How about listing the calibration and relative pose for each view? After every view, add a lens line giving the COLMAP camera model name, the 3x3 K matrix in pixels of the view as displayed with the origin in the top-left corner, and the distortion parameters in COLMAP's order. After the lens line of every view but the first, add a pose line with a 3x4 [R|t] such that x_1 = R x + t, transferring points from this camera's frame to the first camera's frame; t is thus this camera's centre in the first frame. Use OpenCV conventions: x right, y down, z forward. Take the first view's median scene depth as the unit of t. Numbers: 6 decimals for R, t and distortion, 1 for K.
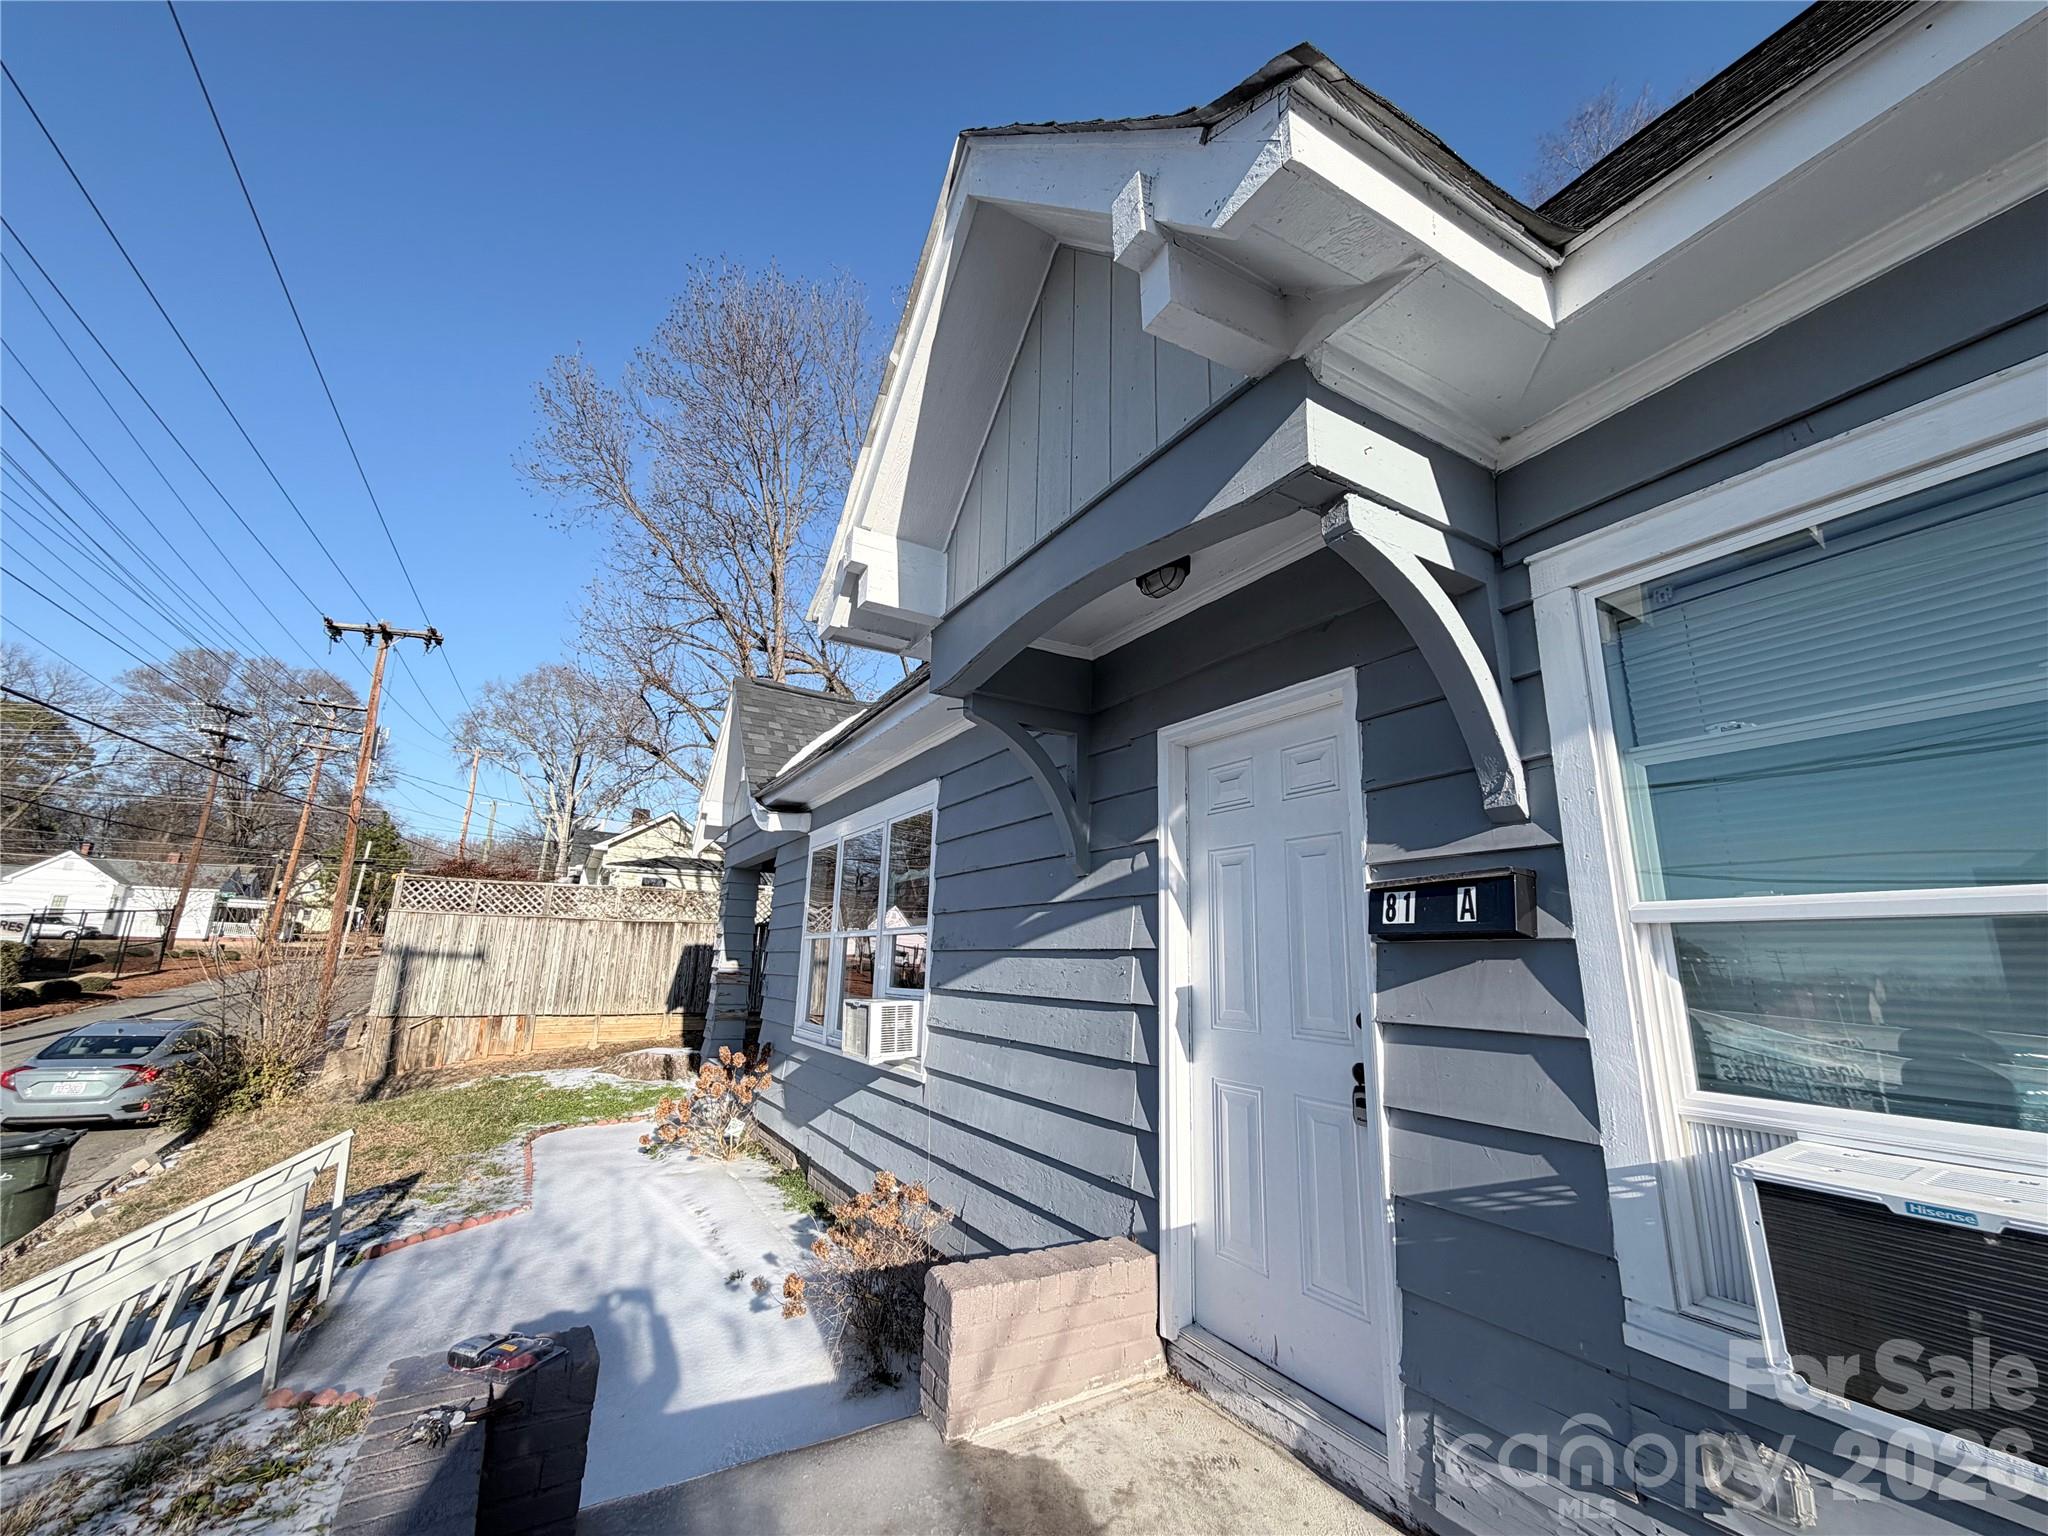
lens RADIAL K [[813.3, 0, 1019.1], [0, 813.3, 767.9], [0, 0, 1]] dist [-0.000573, 0.000227]
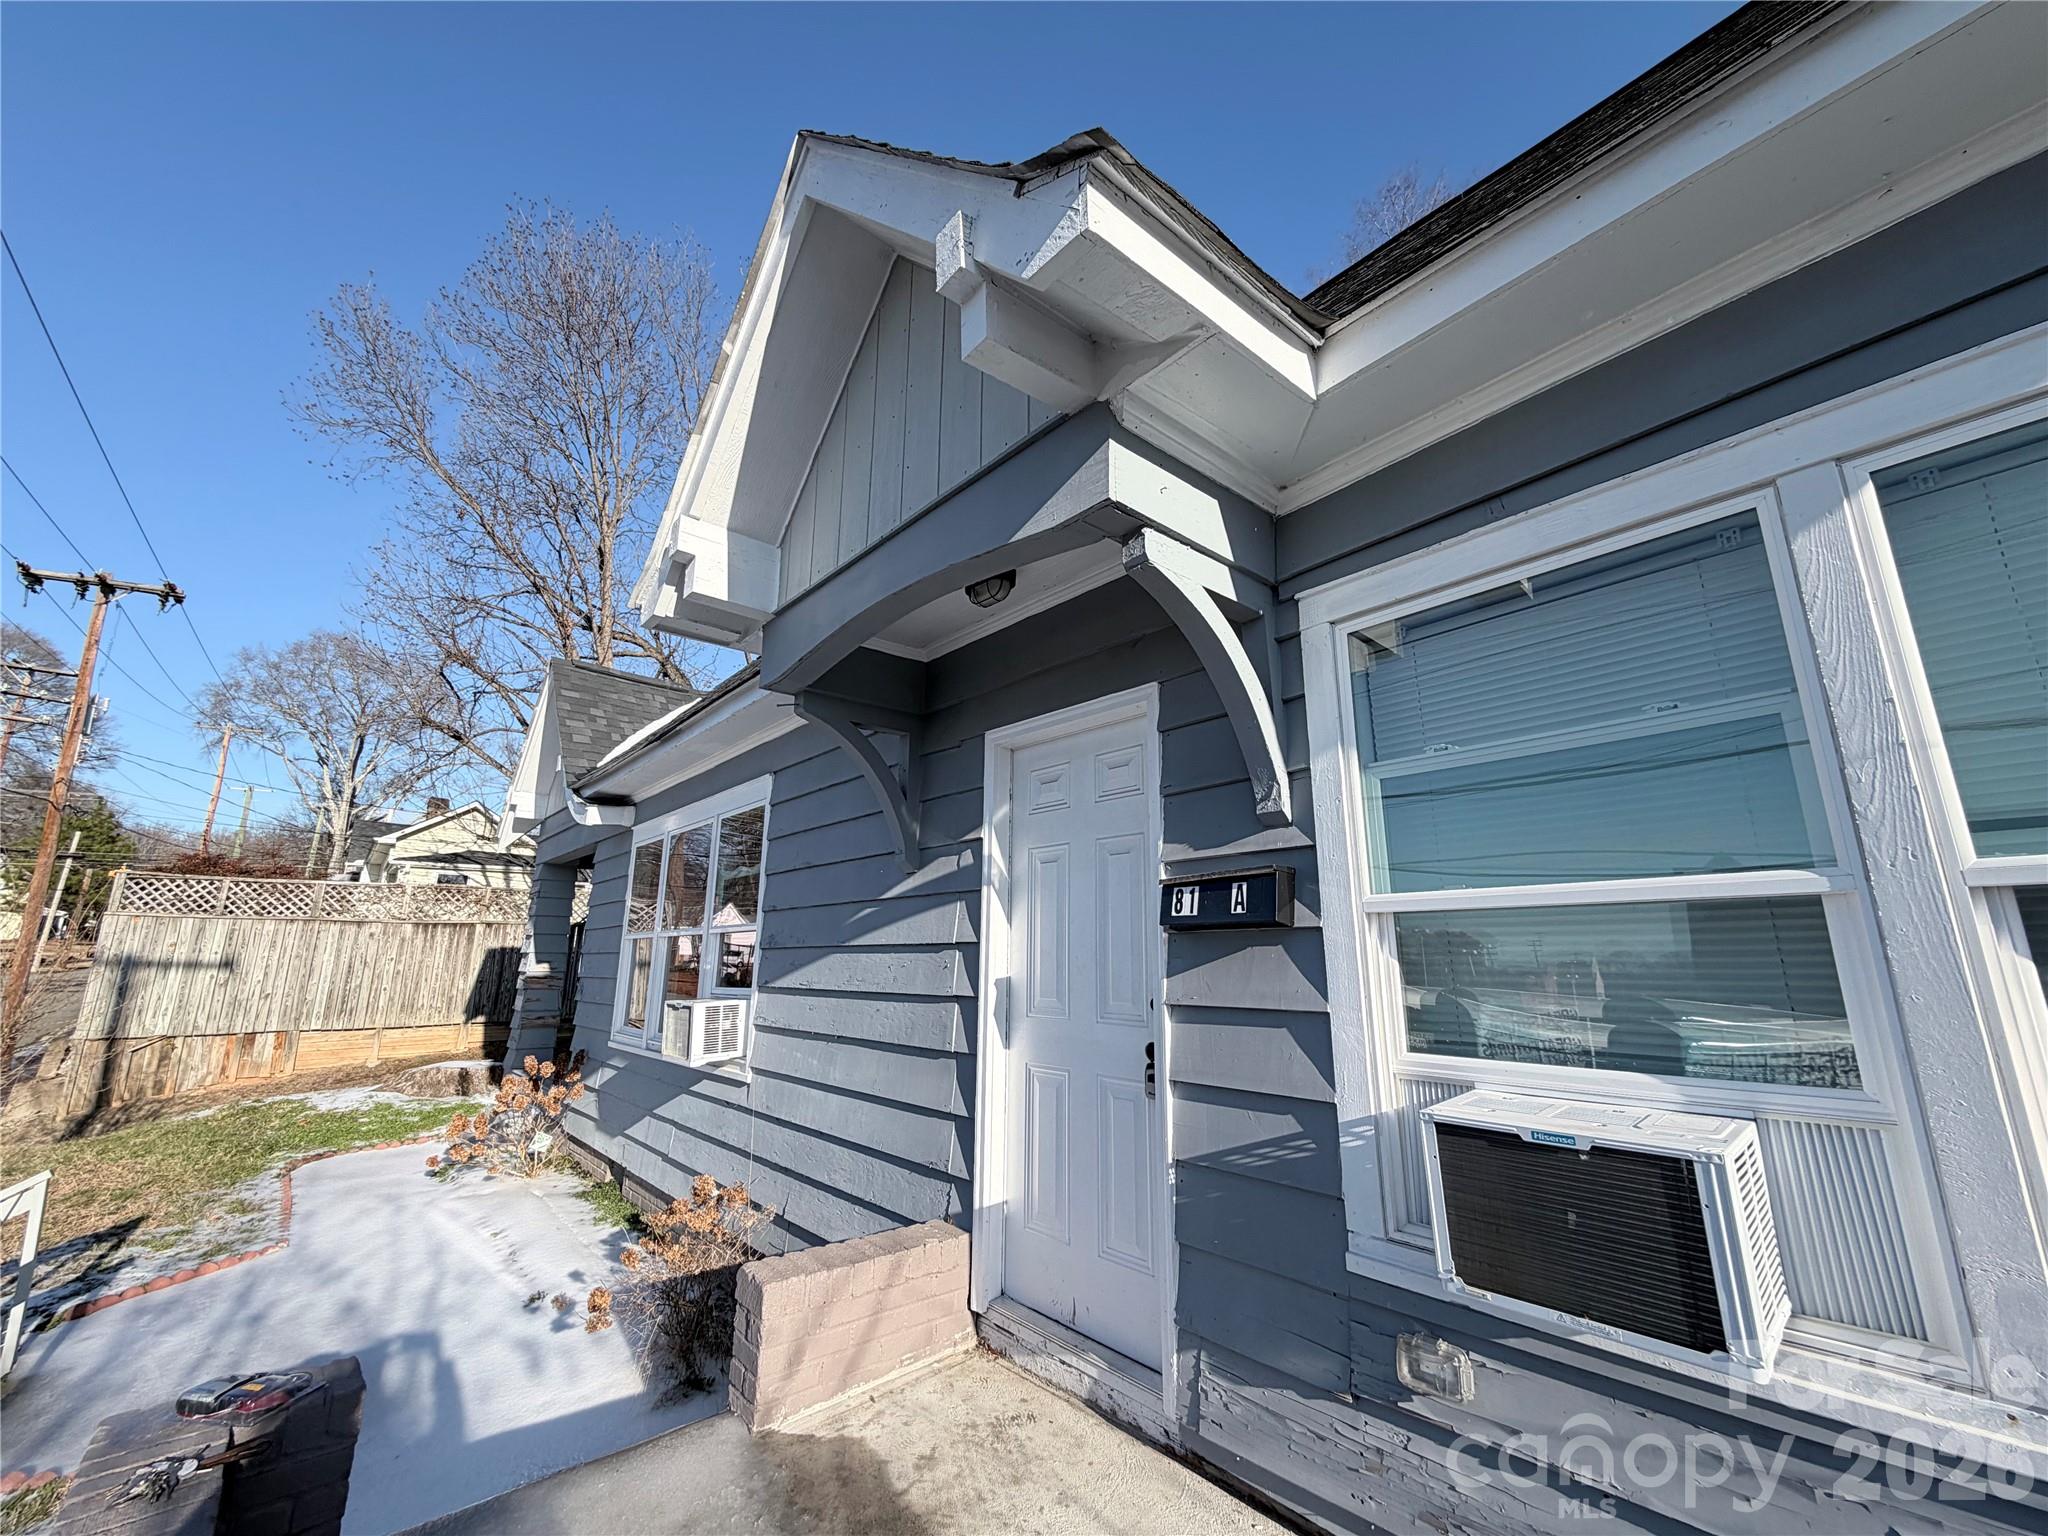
lens RADIAL K [[813.3, 0, 1019.1], [0, 813.3, 767.9], [0, 0, 1]] dist [-0.000573, 0.000227]
pose [[0.982913, 0.021419, 0.182818, 0.017253], [-0.022430, 0.999742, 0.003465, -0.004526], [-0.182697, -0.007507, 0.983141, -0.024885]]
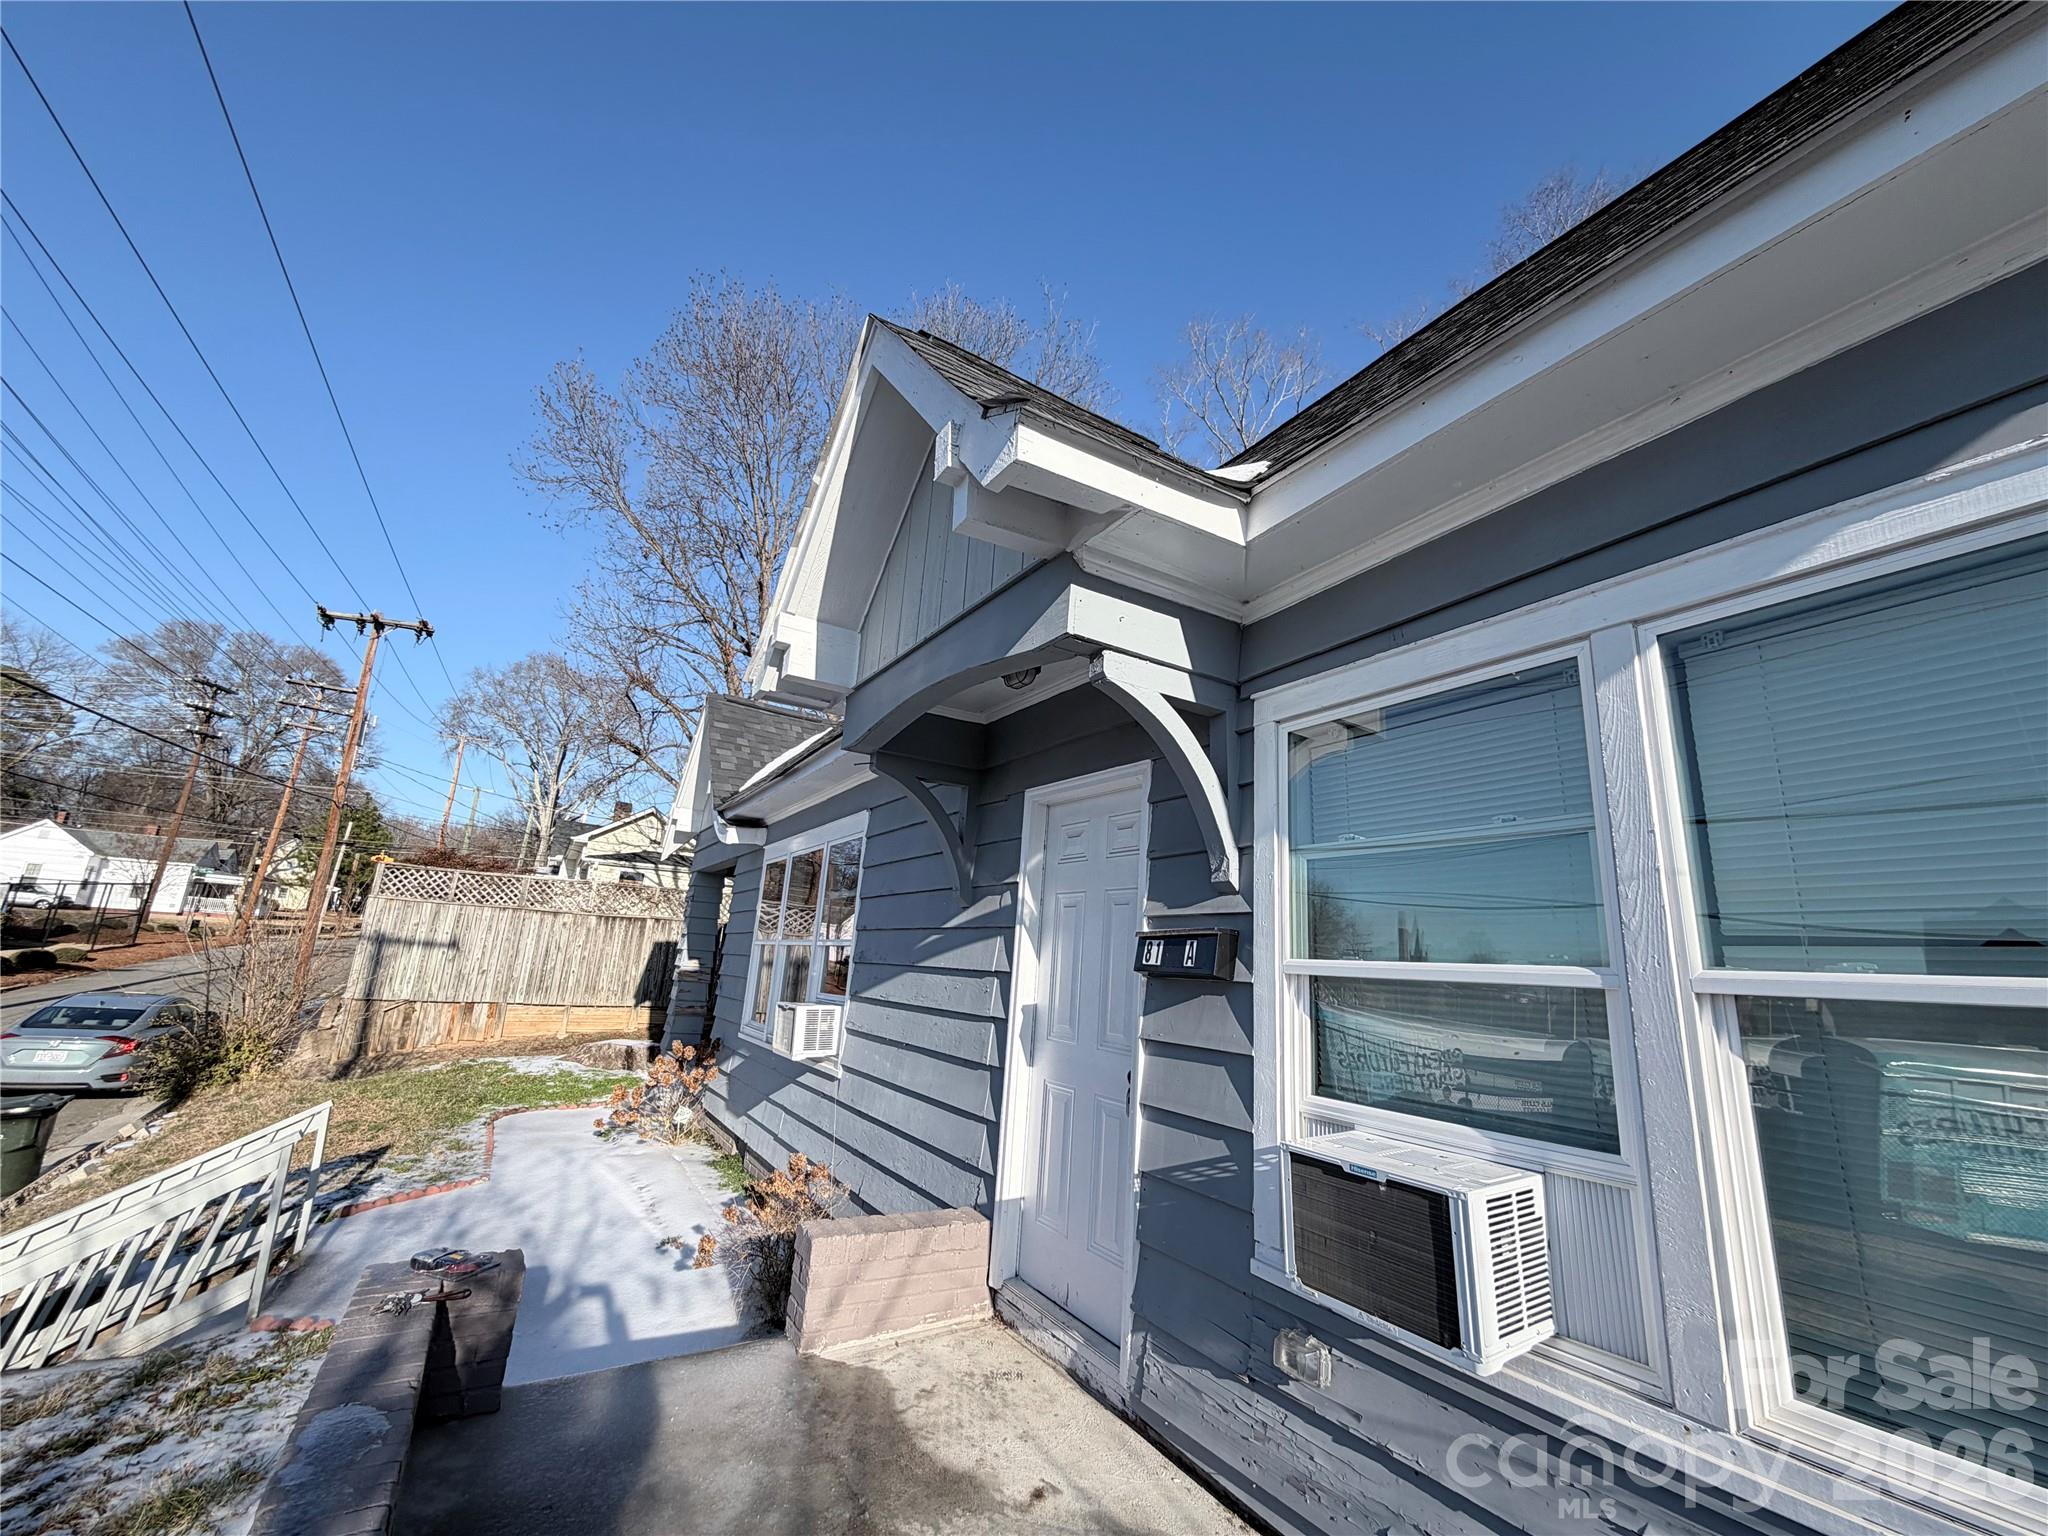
lens RADIAL K [[812.1, 0, 1020.0], [0, 812.1, 768.5], [0, 0, 1]] dist [-0.001049, -0.000012]
pose [[0.998999, 0.042471, 0.014071, 0.106333], [-0.042377, 0.999078, -0.006886, -0.052200], [-0.014351, 0.006283, 0.999877, -0.152671]]
